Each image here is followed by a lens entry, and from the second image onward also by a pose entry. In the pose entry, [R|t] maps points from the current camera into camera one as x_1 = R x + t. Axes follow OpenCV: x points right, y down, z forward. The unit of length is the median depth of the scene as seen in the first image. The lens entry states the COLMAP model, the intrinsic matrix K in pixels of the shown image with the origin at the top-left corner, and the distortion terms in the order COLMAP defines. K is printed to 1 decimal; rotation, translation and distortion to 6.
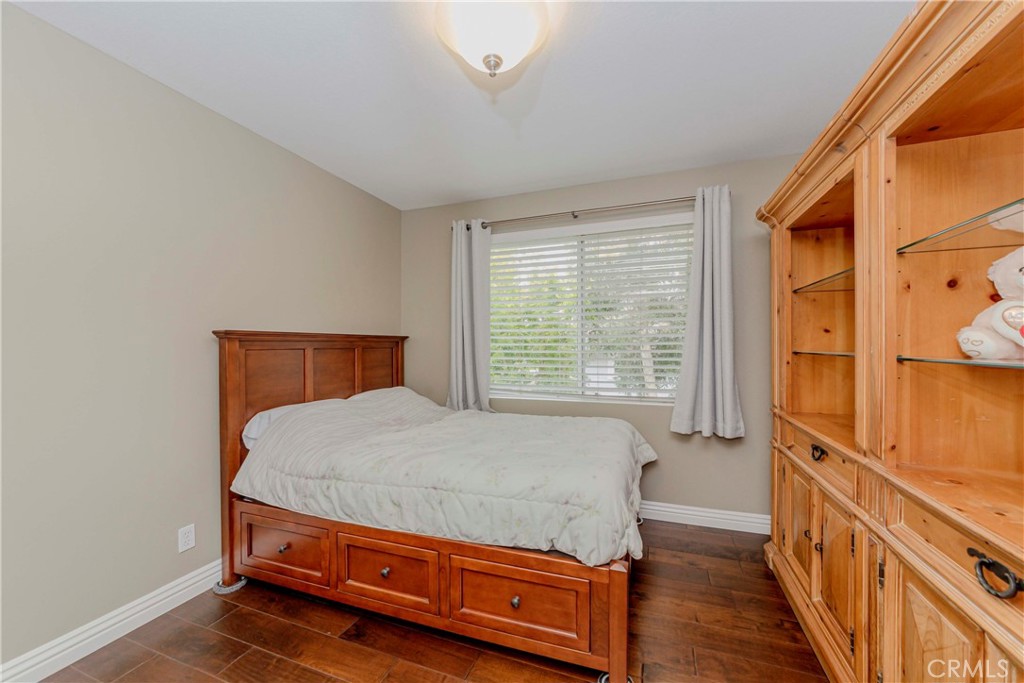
lens RADIAL K [[364.0, 0, 516.2], [0, 364.0, 341.8], [0, 0, 1]] dist [-0.016099, 0.004784]
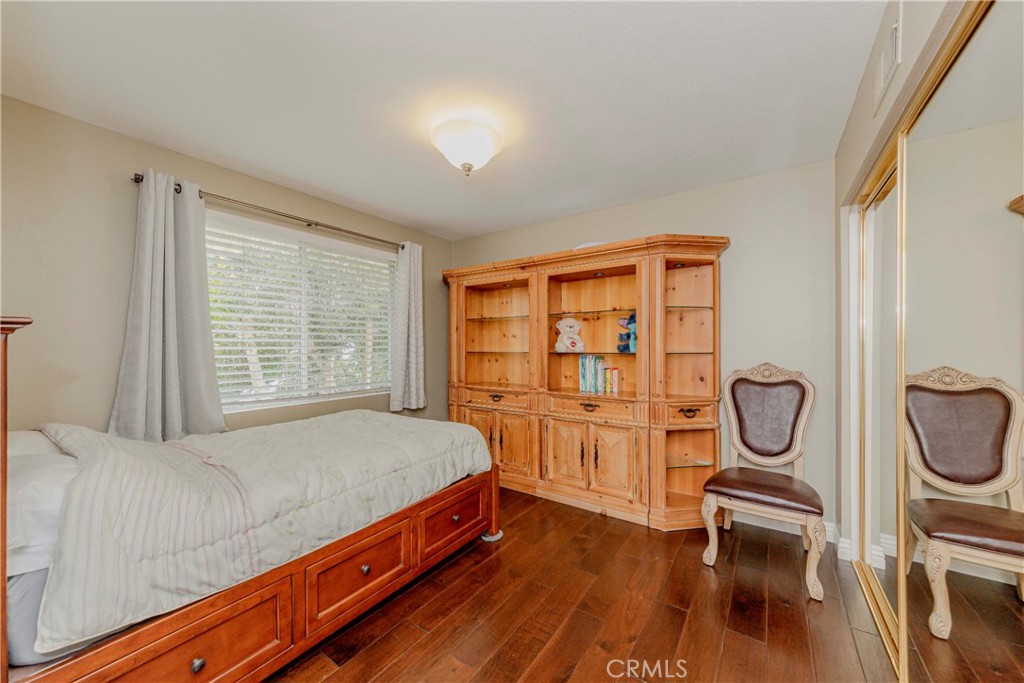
lens RADIAL K [[361.4, 0, 505.5], [0, 361.4, 332.8], [0, 0, 1]] dist [-0.010527, 0.000064]
pose [[0.294947, 0.041062, 0.954631, -0.763930], [-0.005319, 0.999131, -0.041333, 0.004094], [-0.955499, 0.007113, 0.294910, 0.192930]]
